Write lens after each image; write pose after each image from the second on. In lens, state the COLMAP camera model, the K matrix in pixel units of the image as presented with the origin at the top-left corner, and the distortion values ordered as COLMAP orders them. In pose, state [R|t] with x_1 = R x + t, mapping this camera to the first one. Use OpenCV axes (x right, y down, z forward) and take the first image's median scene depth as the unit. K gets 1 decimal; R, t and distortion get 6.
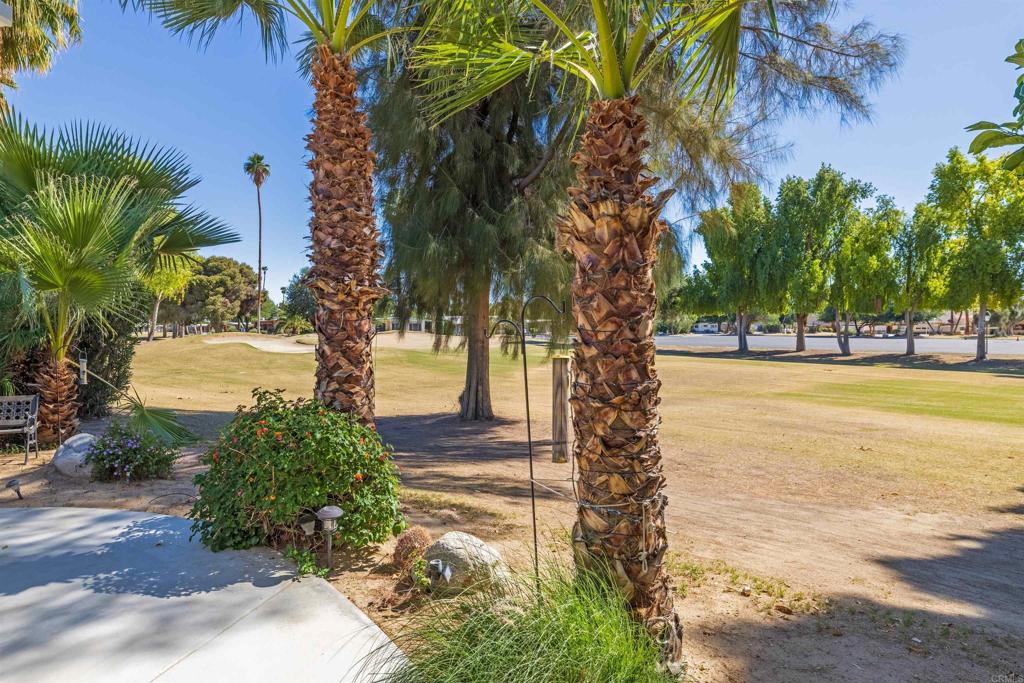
lens RADIAL K [[628.6, 0, 512.0], [0, 628.6, 341.5], [0, 0, 1]] dist [0.002754, -0.001623]
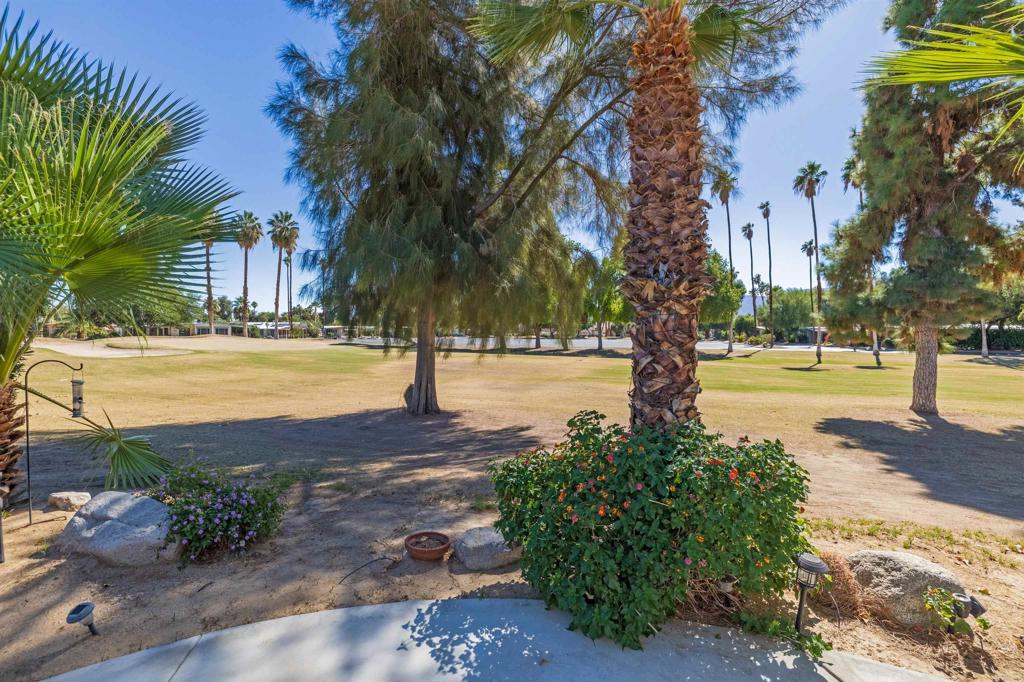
lens RADIAL K [[440.2, 0, 512.0], [0, 440.2, 341.0], [0, 0, 1]] dist [0.001983, 0.000454]
pose [[0.887926, -0.007071, 0.459931, -0.286488], [0.008470, 0.999964, -0.000979, -0.005980], [-0.459907, 0.004765, 0.887954, 0.213898]]
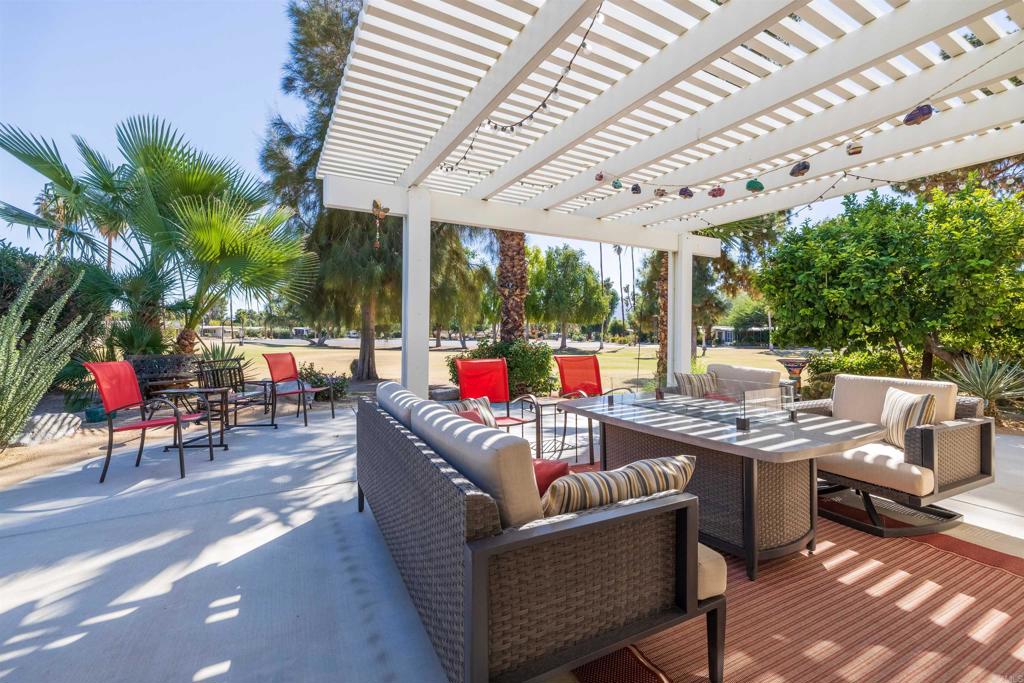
lens RADIAL K [[440.2, 0, 512.0], [0, 440.2, 341.5], [0, 0, 1]] dist [0.001983, 0.000454]
pose [[0.757417, -0.003359, 0.652923, -0.506308], [0.010146, 0.999927, -0.006627, 0.039579], [-0.652853, 0.011644, 0.757395, -0.075429]]
